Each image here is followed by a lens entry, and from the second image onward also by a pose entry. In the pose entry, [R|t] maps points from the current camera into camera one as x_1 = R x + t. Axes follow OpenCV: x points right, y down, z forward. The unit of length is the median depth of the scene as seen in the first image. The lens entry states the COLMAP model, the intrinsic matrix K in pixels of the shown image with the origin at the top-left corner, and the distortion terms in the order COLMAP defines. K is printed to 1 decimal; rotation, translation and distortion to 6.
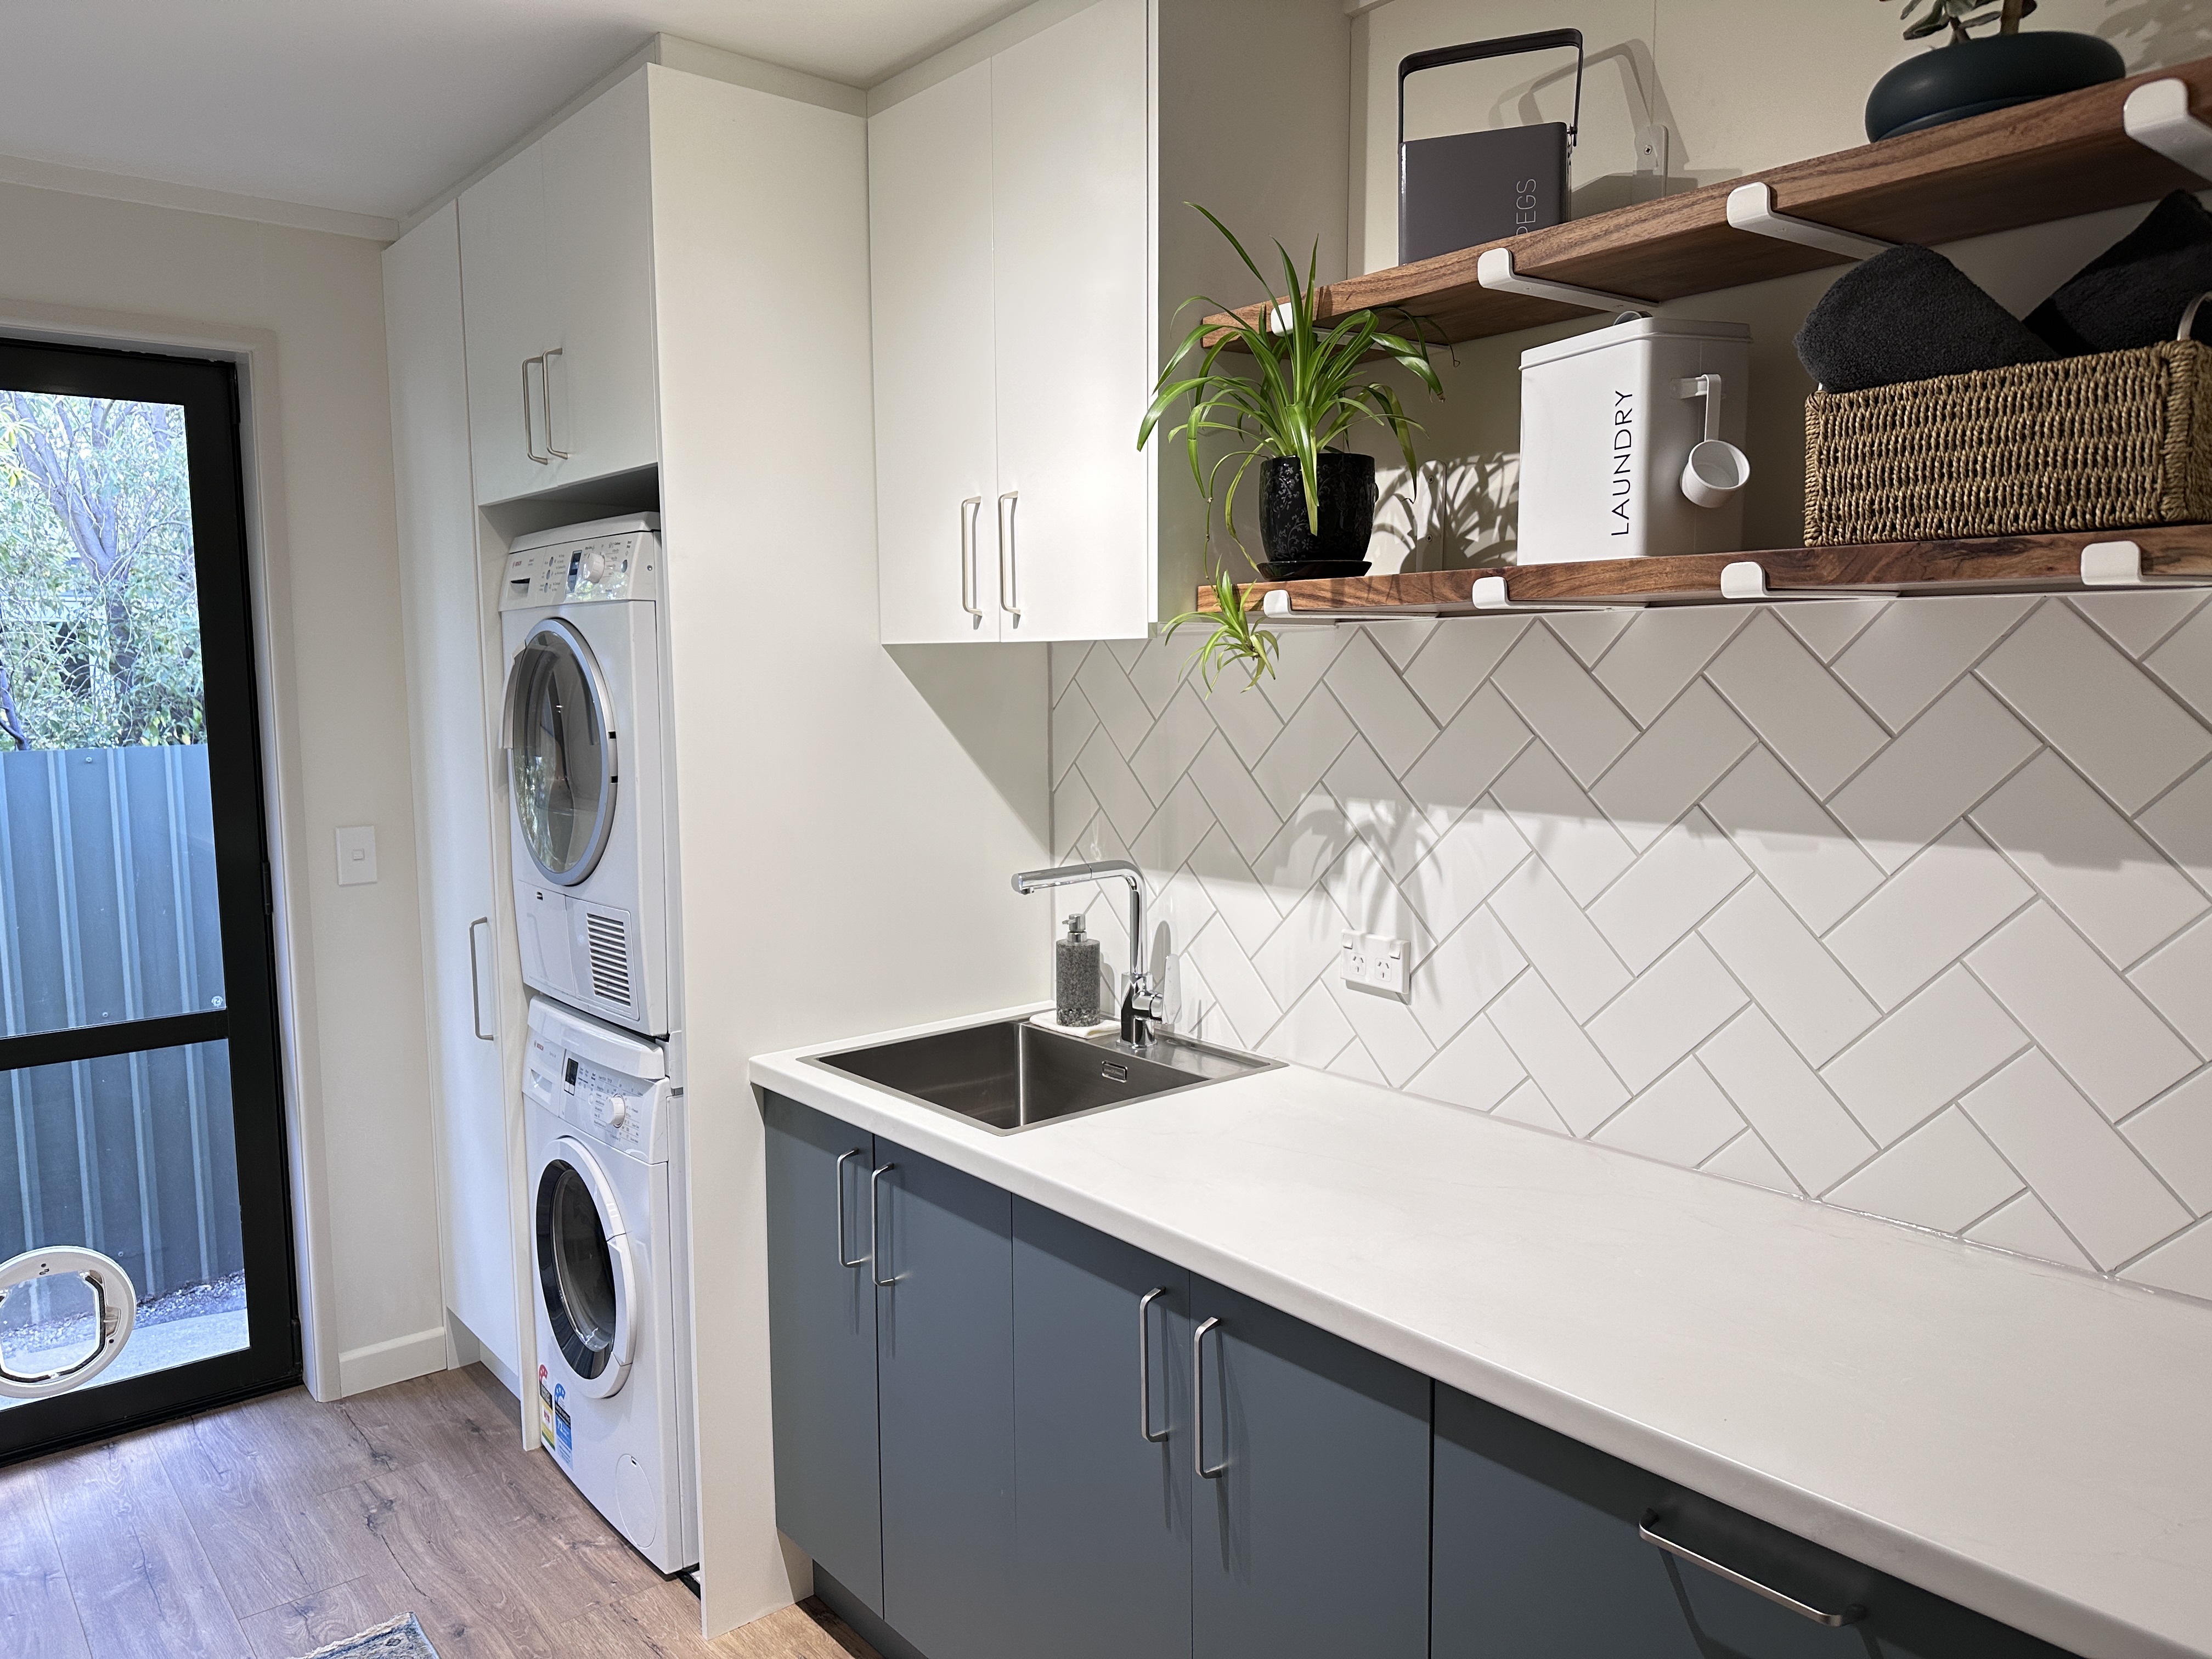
lens RADIAL K [[1633.7, 0, 1099.2], [0, 1633.7, 735.7], [0, 0, 1]] dist [0.051346, -0.073110]
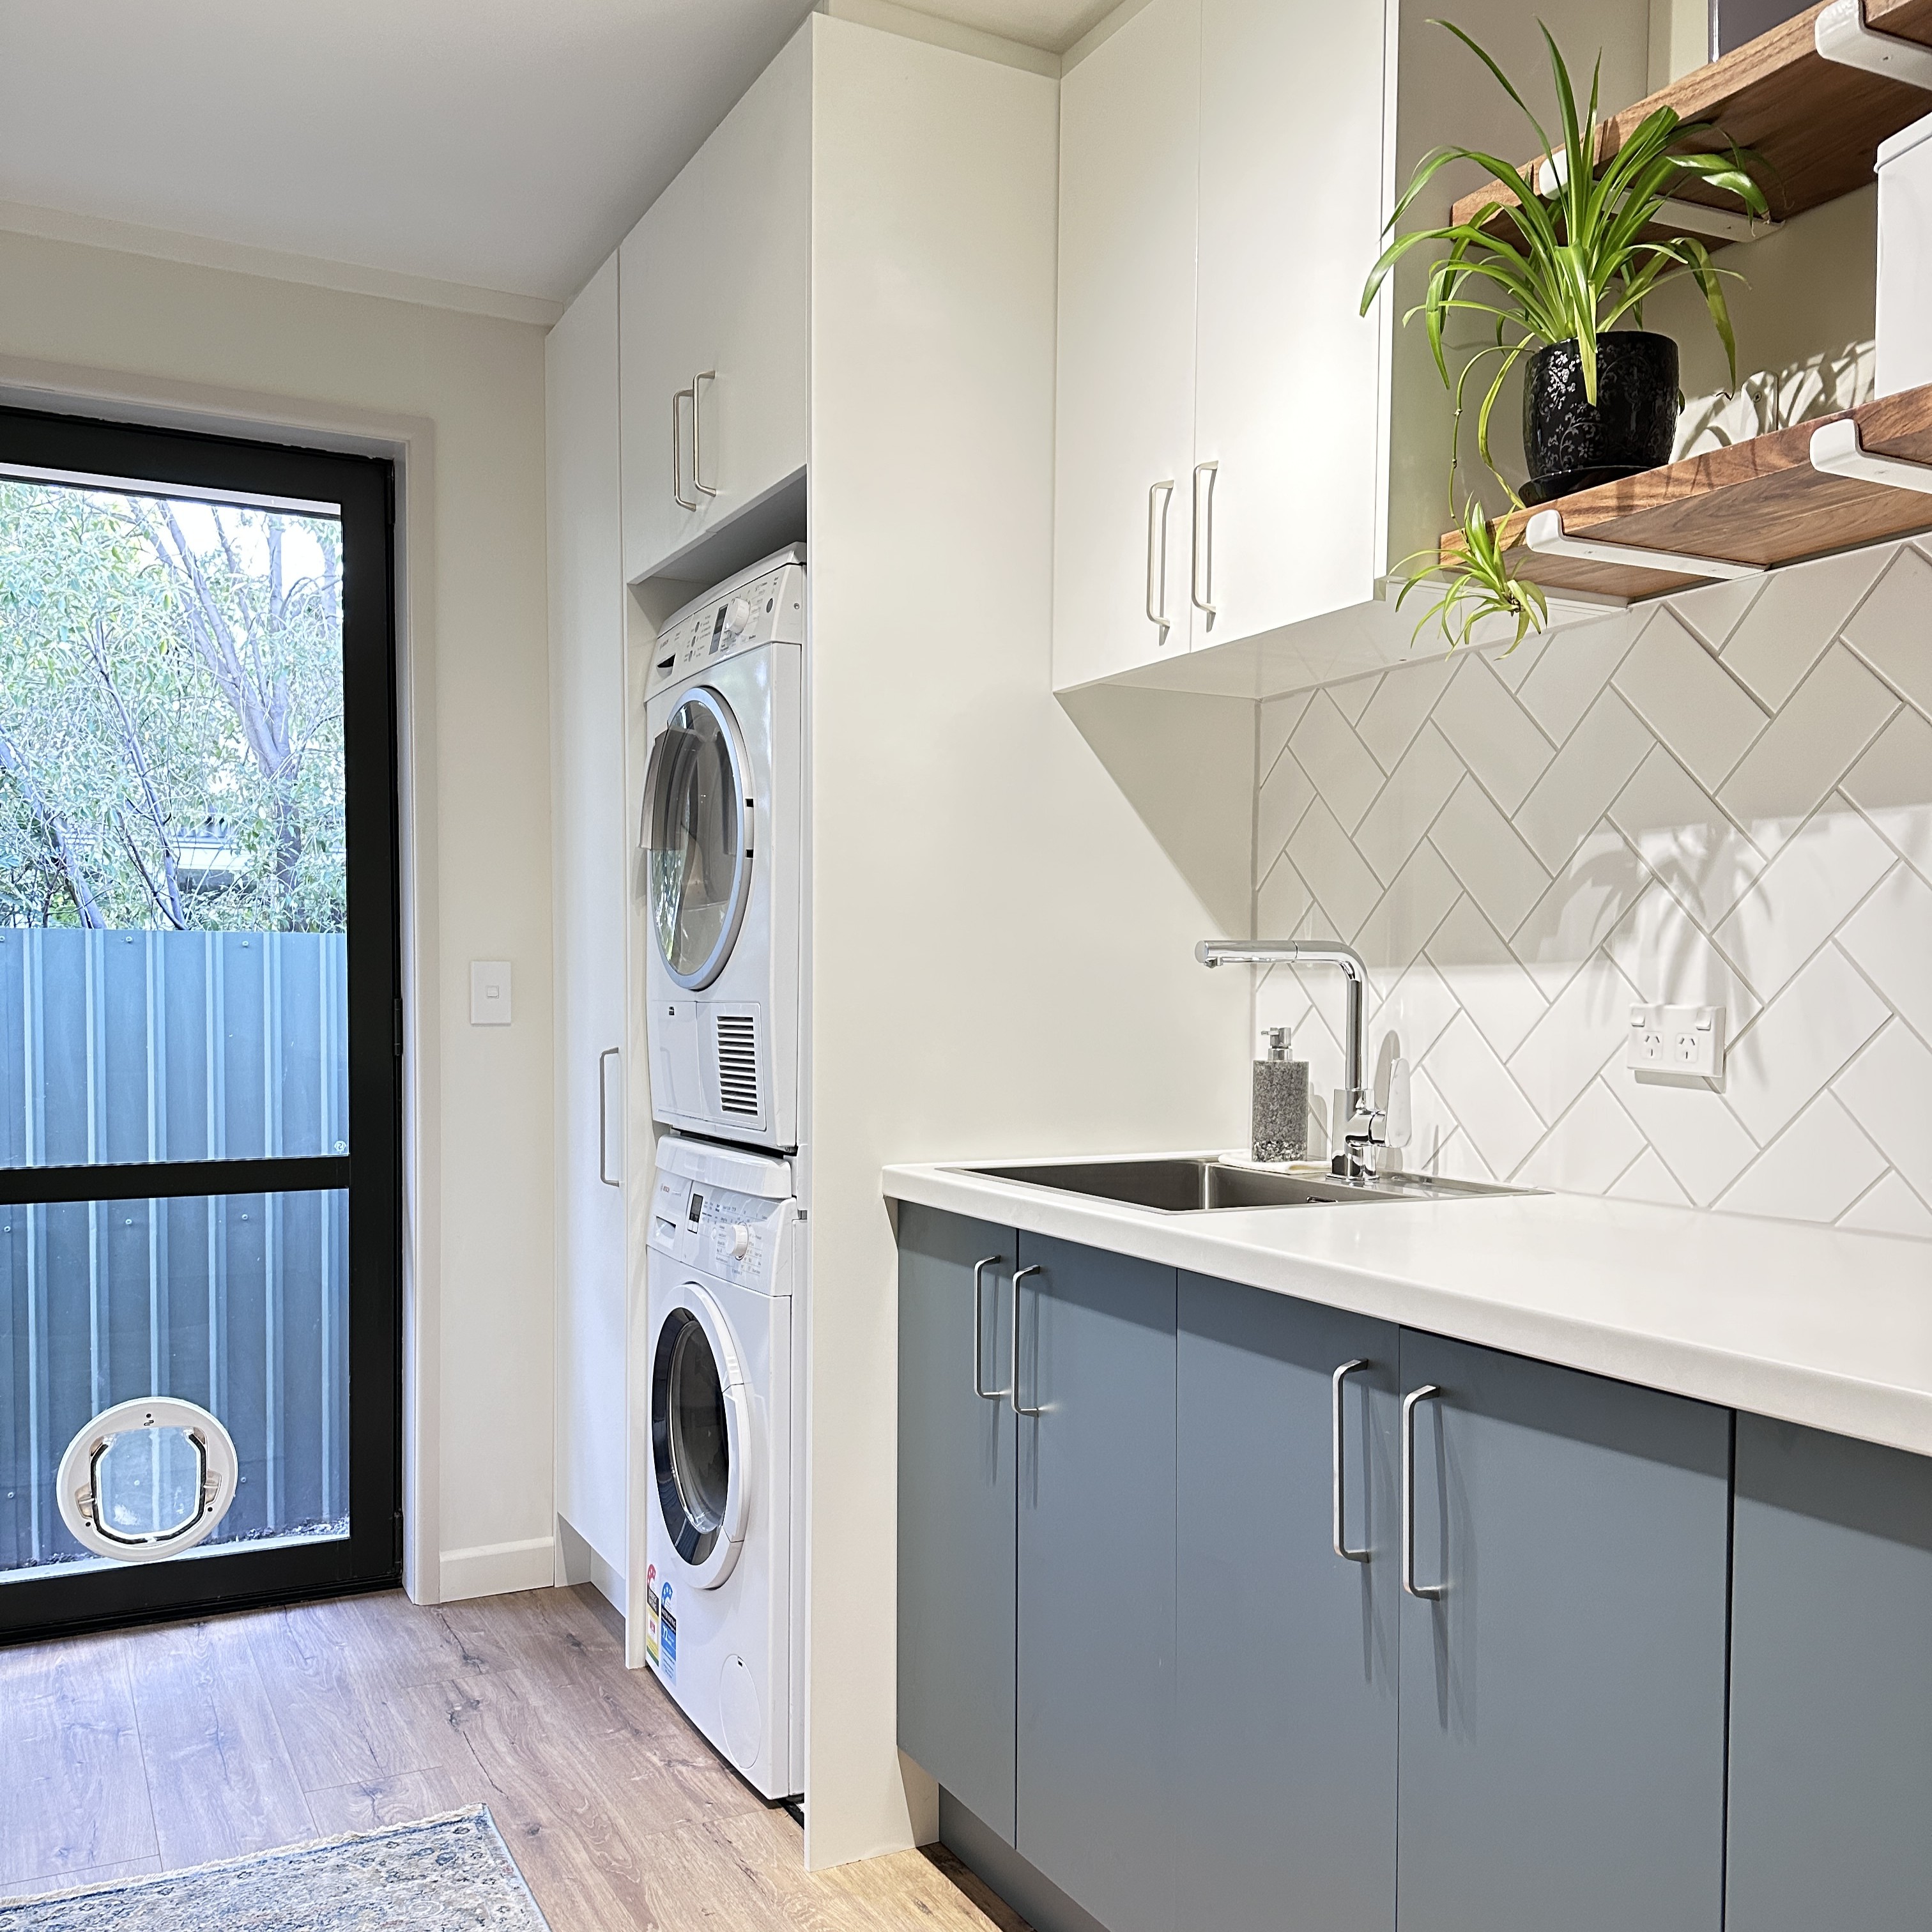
lens RADIAL K [[1864.9, 0, 914.5], [0, 1864.9, 968.9], [0, 0, 1]] dist [0.186510, -0.421778]
pose [[0.972944, 0.022244, -0.229969, 0.023072], [-0.037501, 0.997360, -0.062183, 0.150037], [0.227978, 0.069125, 0.971209, 0.050465]]
